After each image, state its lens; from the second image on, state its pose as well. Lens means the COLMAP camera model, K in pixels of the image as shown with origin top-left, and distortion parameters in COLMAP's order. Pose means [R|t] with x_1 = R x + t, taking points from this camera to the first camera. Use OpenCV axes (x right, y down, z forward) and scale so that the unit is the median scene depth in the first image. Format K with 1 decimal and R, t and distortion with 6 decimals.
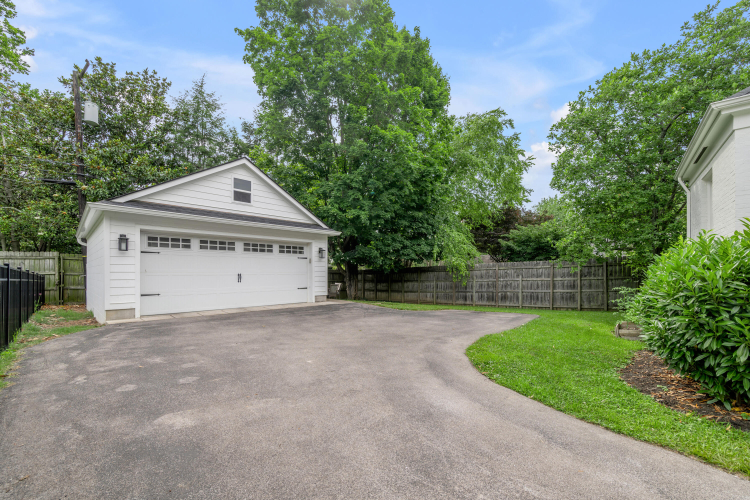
lens RADIAL K [[299.1, 0, 376.2], [0, 299.1, 272.1], [0, 0, 1]] dist [-0.003514, -0.000677]
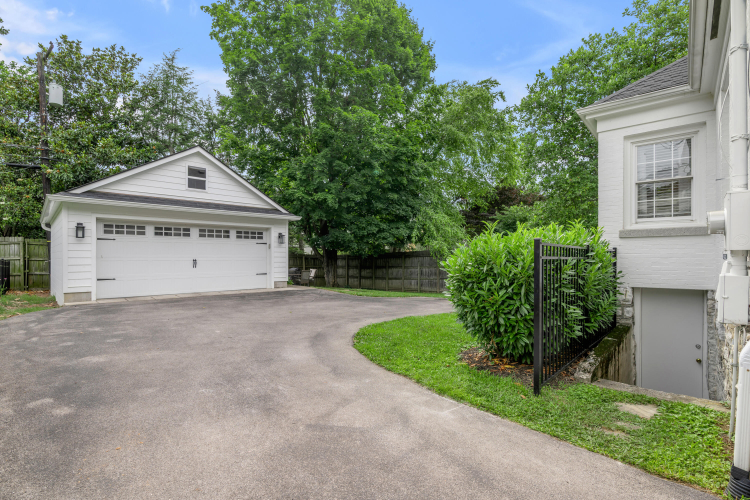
lens RADIAL K [[349.2, 0, 375.0], [0, 349.2, 256.5], [0, 0, 1]] dist [-0.005547, 0.000009]
pose [[0.999571, 0.000389, -0.029285, 0.144647], [-0.000417, 0.999999, -0.000943, -0.002387], [0.029285, 0.000955, 0.999571, -0.128282]]
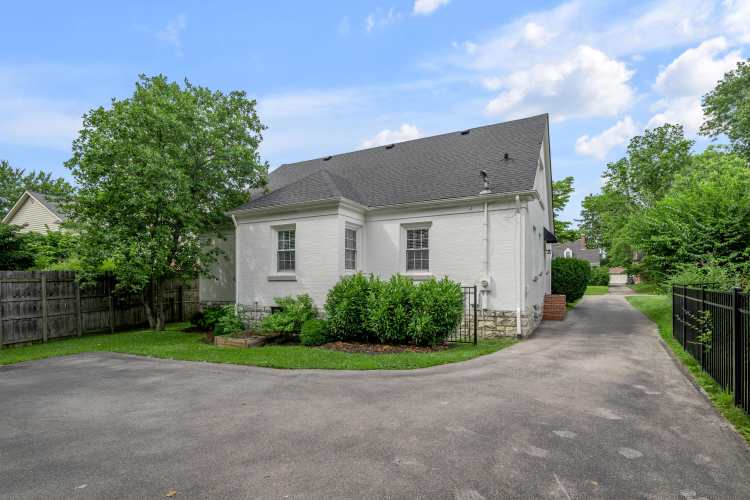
lens RADIAL K [[377.1, 0, 376.7], [0, 377.1, 286.3], [0, 0, 1]] dist [-0.007385, -0.000453]
pose [[-0.189006, -0.006637, 0.981953, -0.398614], [-0.003984, 0.999974, 0.005992, -0.017195], [-0.981968, -0.002779, -0.189028, 0.436822]]
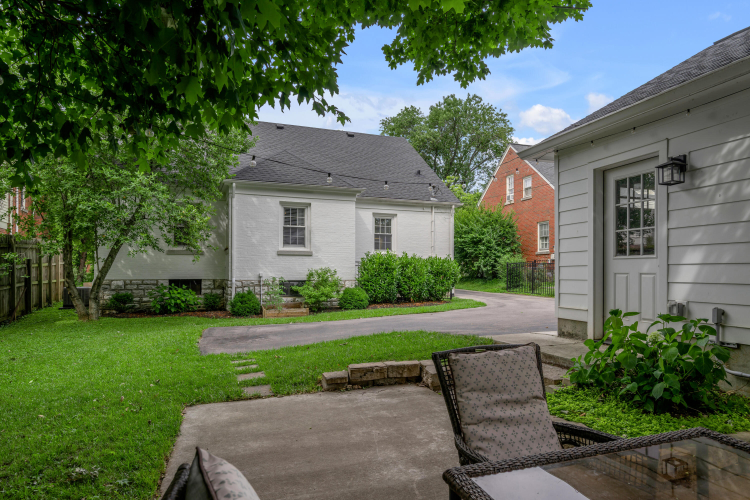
lens RADIAL K [[473.6, 0, 373.9], [0, 473.6, 267.2], [0, 0, 1]] dist [0.001241, -0.000329]
pose [[-0.871253, -0.000822, 0.490834, -0.222831], [-0.007129, 0.999914, -0.010979, 0.018716], [-0.490783, -0.013065, -0.871184, 1.460992]]
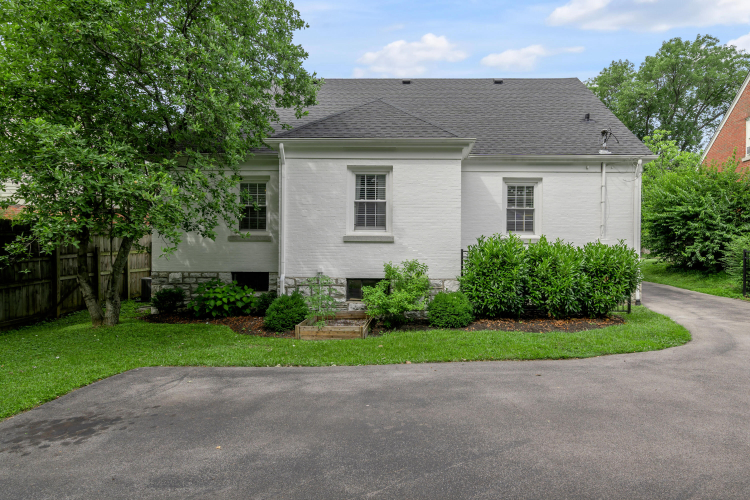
lens RADIAL K [[434.8, 0, 409.9], [0, 434.8, 252.2], [0, 0, 1]] dist [-0.002724, 0.001255]
pose [[-0.617972, -0.017841, 0.785997, -0.103325], [-0.012919, 0.999838, 0.012537, -0.017200], [-0.786094, -0.002407, -0.618103, 0.917151]]
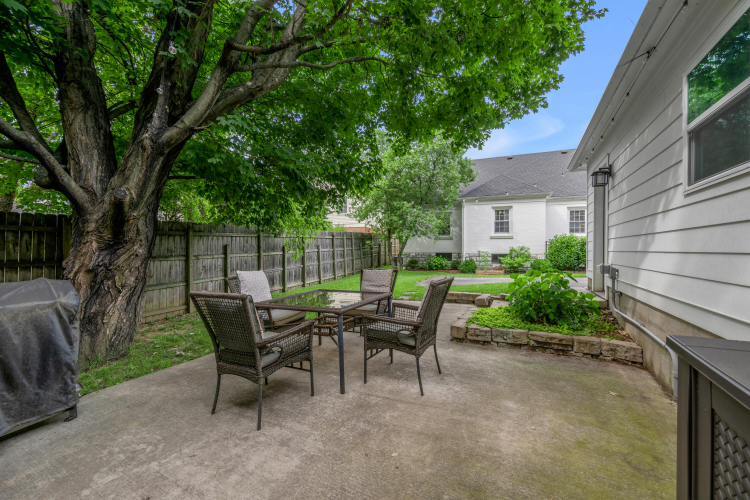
lens RADIAL K [[299.1, 0, 375.8], [0, 299.1, 251.5], [0, 0, 1]] dist [-0.003514, -0.000677]
pose [[-0.297323, -0.009436, 0.954730, -0.502583], [-0.006674, 0.999947, 0.007804, 0.024947], [-0.954754, -0.004051, -0.297370, 1.385237]]
